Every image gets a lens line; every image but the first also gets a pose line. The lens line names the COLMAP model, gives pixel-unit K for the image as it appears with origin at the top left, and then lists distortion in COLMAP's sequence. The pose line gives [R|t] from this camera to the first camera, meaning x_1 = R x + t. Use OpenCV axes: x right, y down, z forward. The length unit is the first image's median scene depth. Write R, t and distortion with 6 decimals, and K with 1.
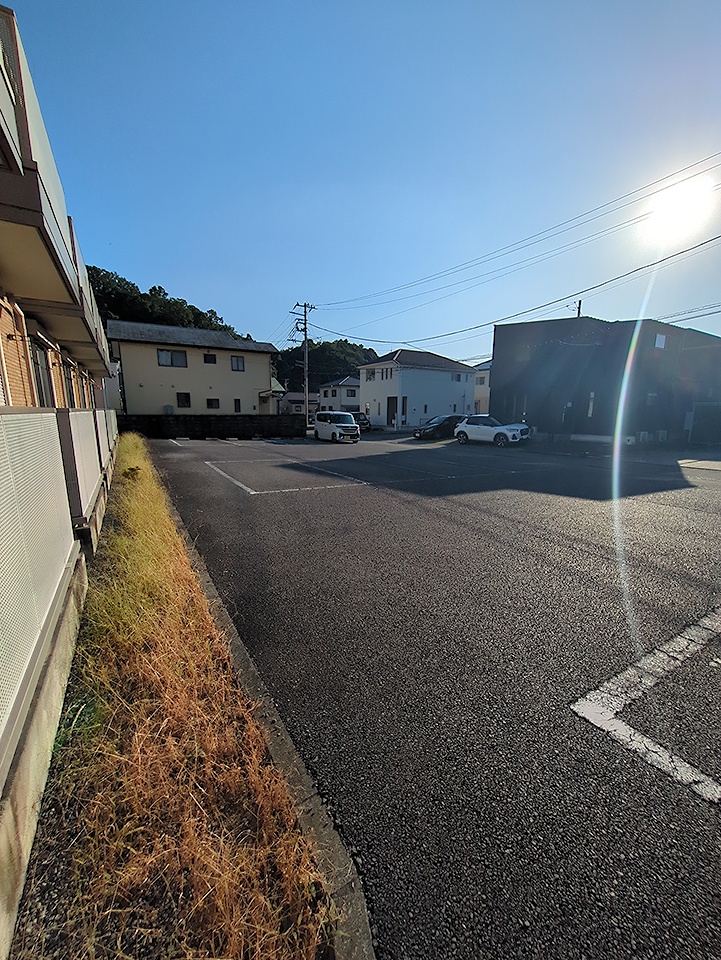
lens RADIAL K [[375.5, 0, 353.3], [0, 375.5, 485.9], [0, 0, 1]] dist [-0.004125, -0.000565]
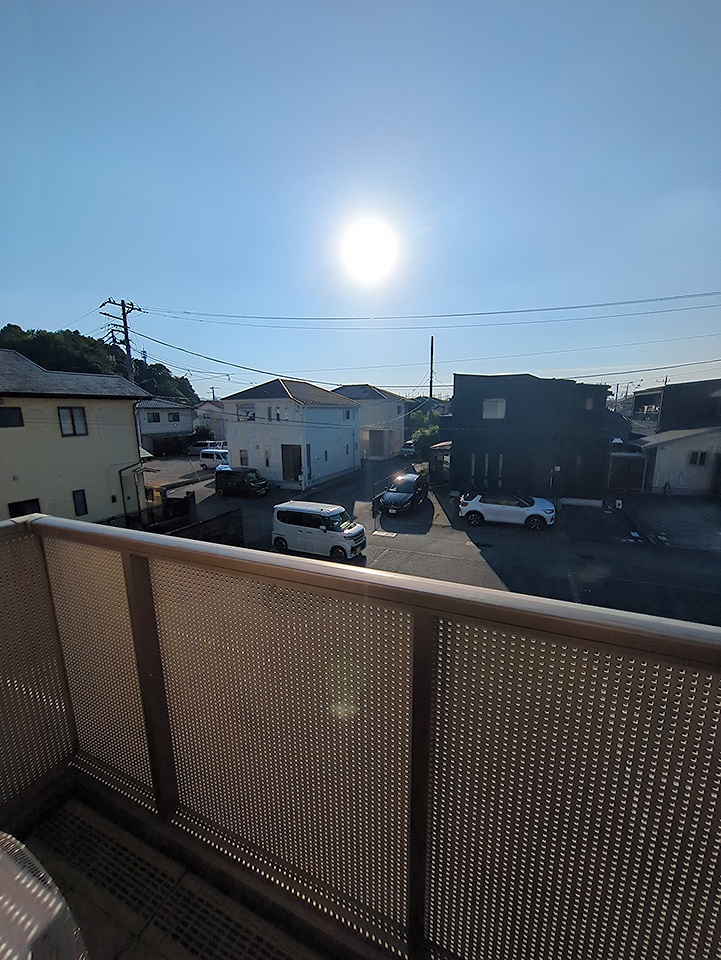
lens RADIAL K [[375.5, 0, 358.2], [0, 375.5, 484.2], [0, 0, 1]] dist [-0.004125, -0.000565]
pose [[0.809791, -0.128935, 0.572376, -0.233048], [0.132905, 0.990507, 0.035093, -0.165995], [-0.571467, 0.047653, 0.819240, 0.300493]]
